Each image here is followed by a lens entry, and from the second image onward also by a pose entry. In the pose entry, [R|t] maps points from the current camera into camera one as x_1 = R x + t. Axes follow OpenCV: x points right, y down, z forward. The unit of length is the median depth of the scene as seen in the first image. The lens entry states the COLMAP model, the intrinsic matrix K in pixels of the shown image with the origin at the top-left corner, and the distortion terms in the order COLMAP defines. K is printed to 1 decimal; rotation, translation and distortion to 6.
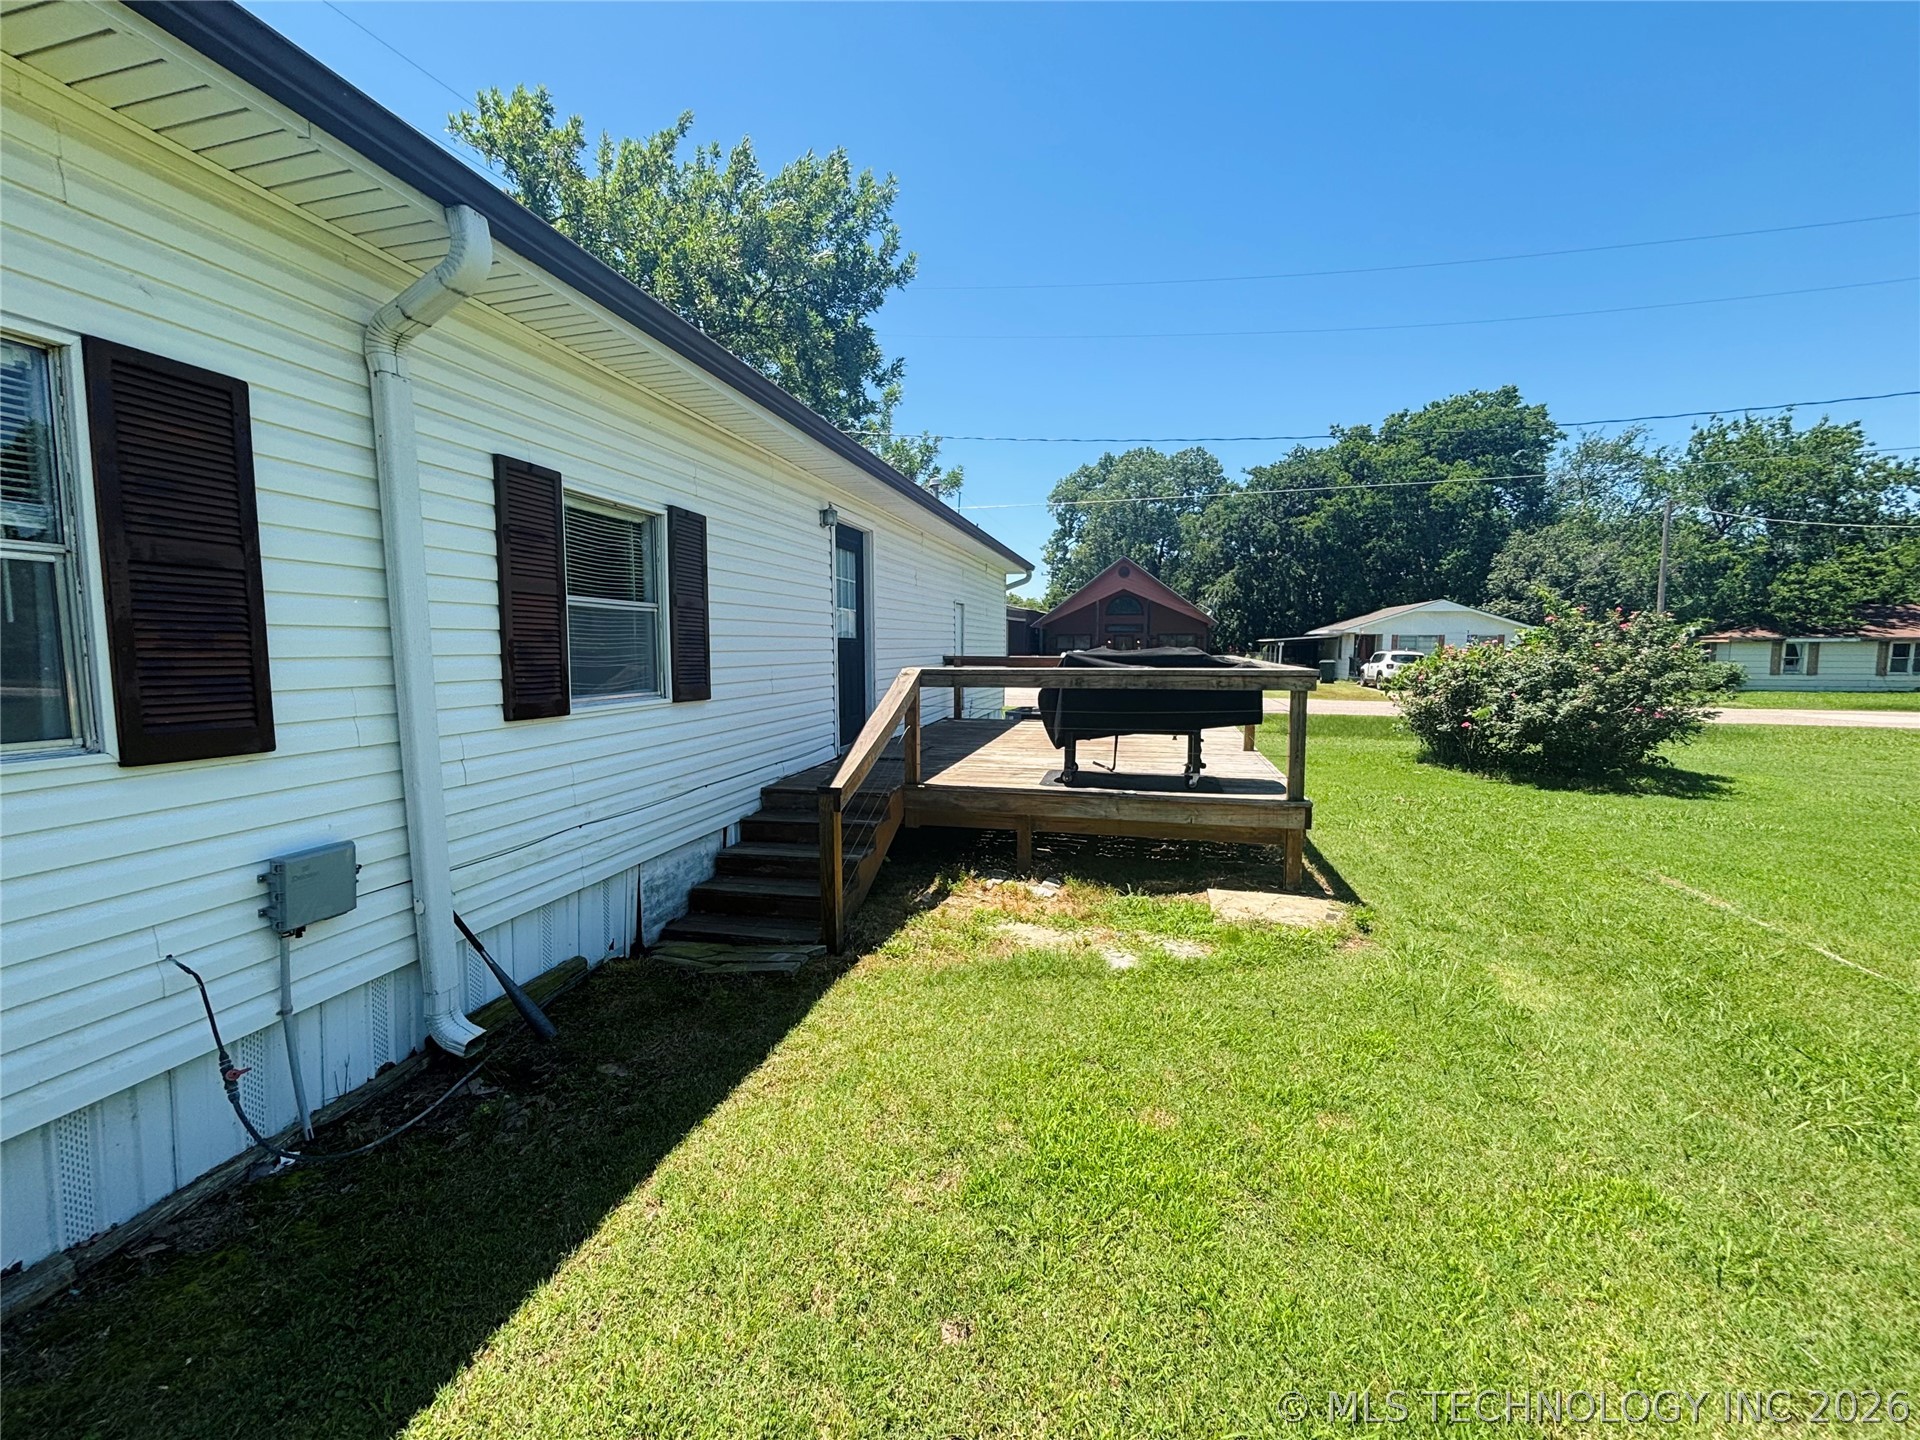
lens RADIAL K [[777.4, 0, 954.4], [0, 777.4, 719.3], [0, 0, 1]] dist [0.000492, -0.000209]
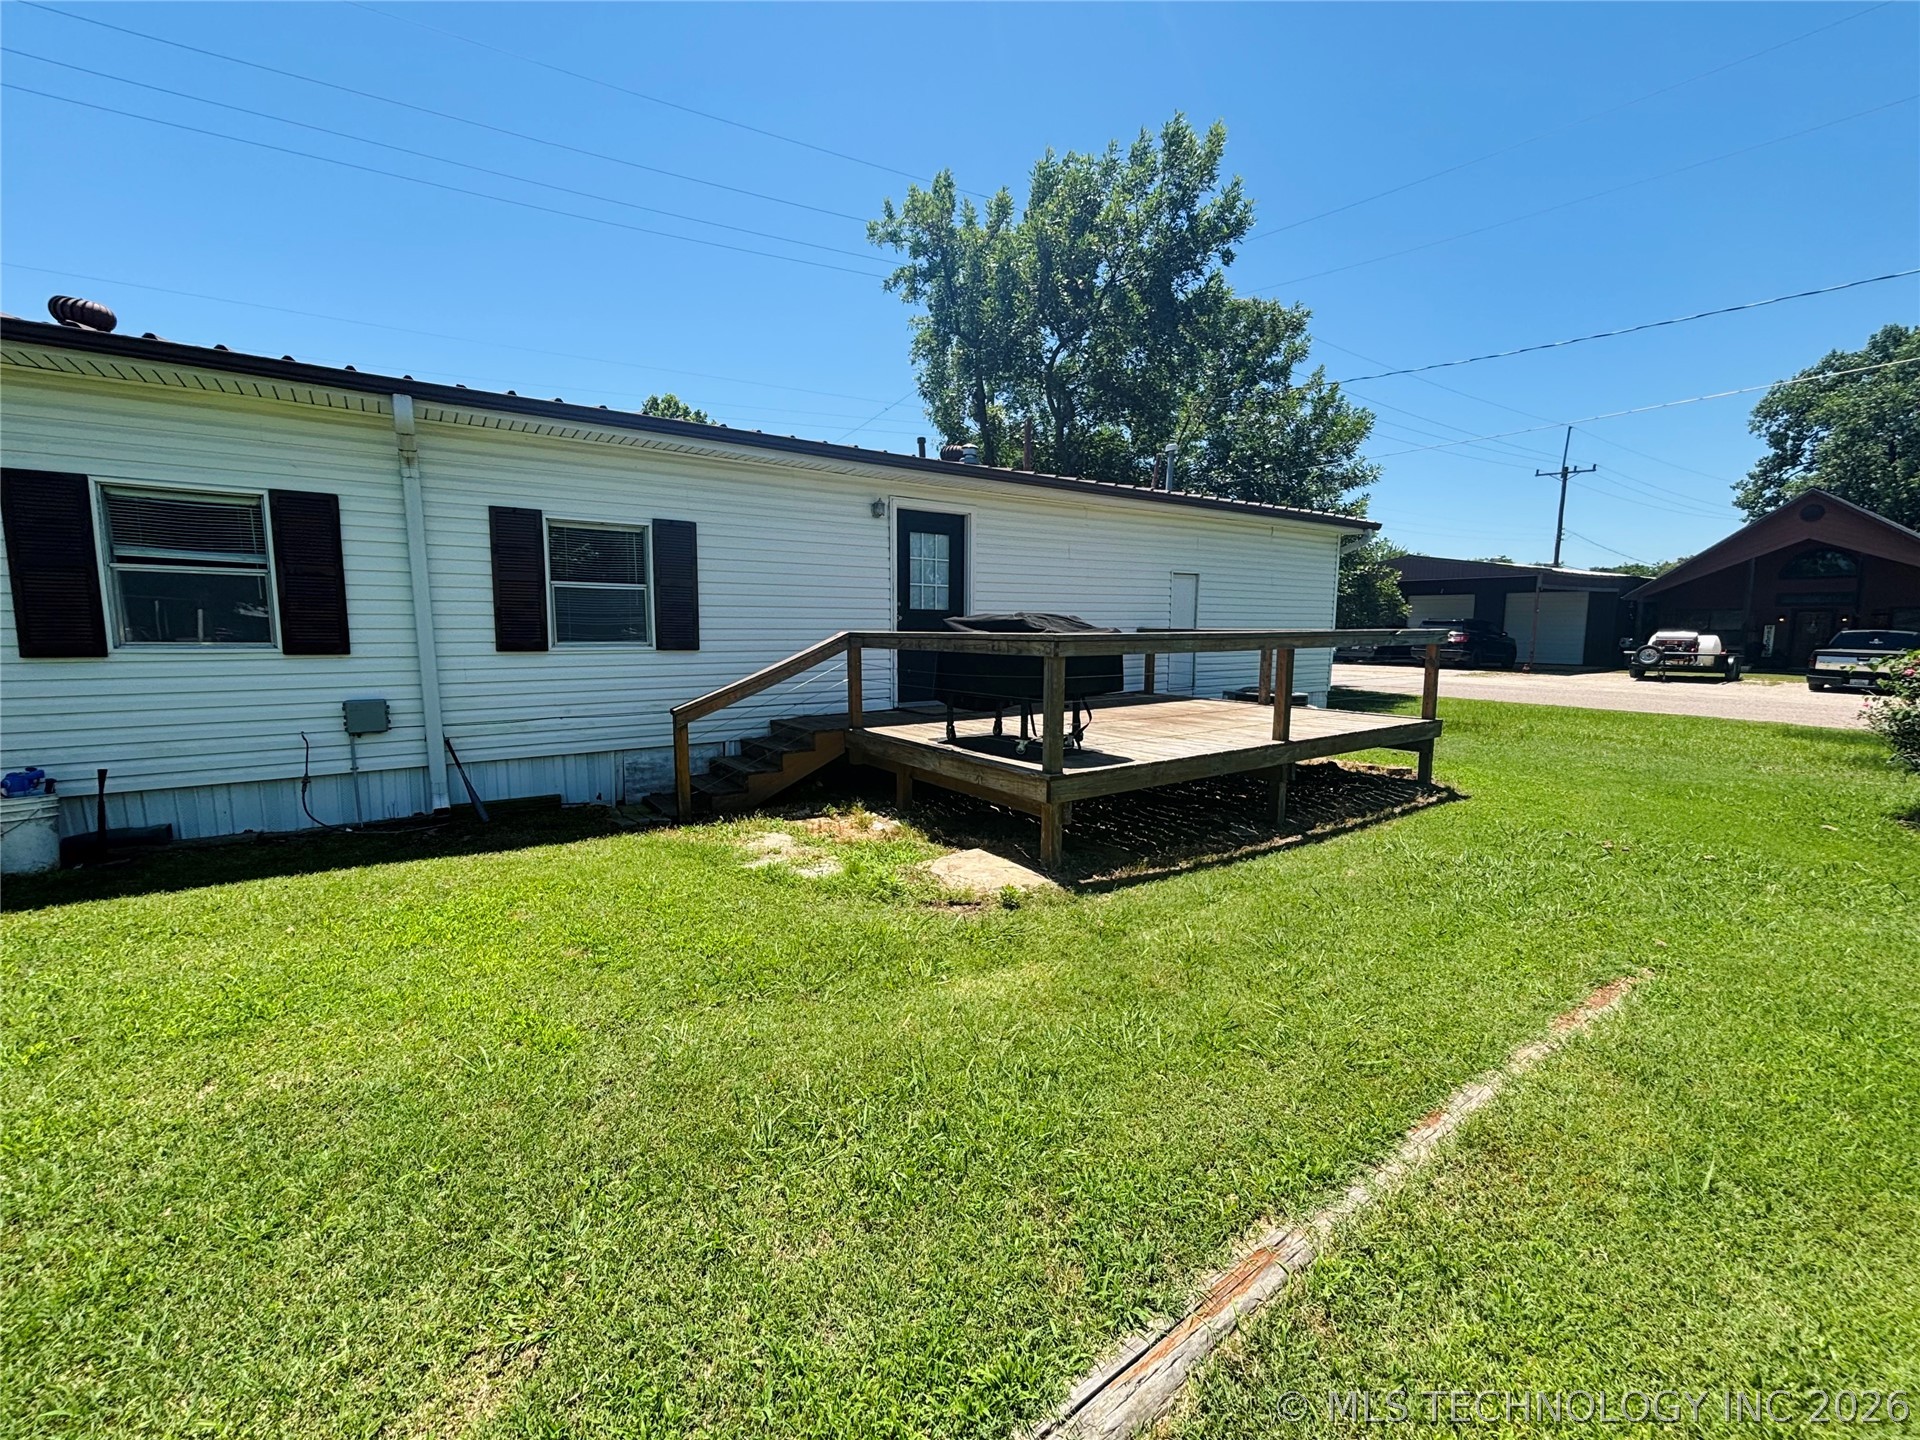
lens RADIAL K [[777.4, 0, 954.4], [0, 777.4, 719.3], [0, 0, 1]] dist [0.000492, -0.000209]
pose [[0.755067, 0.082916, -0.650383, 1.189120], [-0.065972, 0.996545, 0.050457, -0.001284], [0.652320, 0.004809, 0.757929, 0.257077]]
